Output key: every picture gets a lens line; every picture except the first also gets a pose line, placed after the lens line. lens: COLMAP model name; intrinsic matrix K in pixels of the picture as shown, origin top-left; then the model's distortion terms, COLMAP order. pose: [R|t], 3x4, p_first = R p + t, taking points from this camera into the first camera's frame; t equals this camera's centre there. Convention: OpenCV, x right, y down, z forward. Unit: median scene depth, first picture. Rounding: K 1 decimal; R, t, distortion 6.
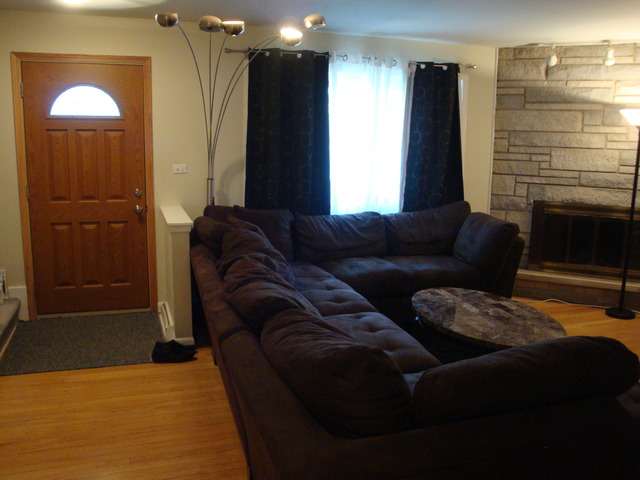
lens RADIAL K [[572.0, 0, 332.7], [0, 572.0, 240.4], [0, 0, 1]] dist [-0.182613, 0.151457]
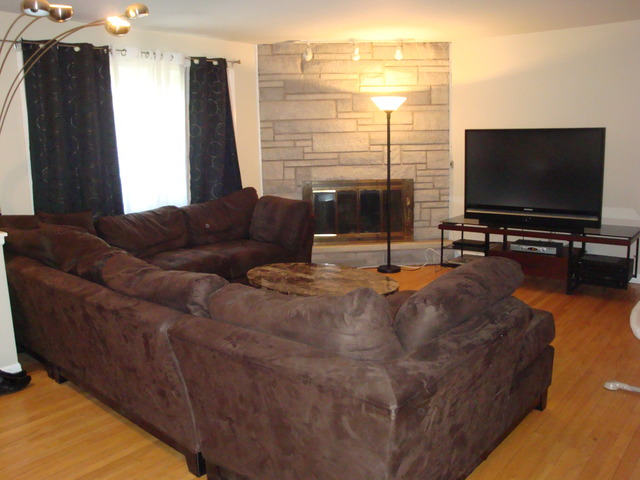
lens RADIAL K [[572.0, 0, 332.7], [0, 572.0, 240.4], [0, 0, 1]] dist [-0.182613, 0.151457]
pose [[0.850844, -0.129268, 0.509268, -0.185912], [0.130311, 0.990897, 0.033809, 0.013068], [-0.509003, 0.037597, 0.859943, 0.004204]]
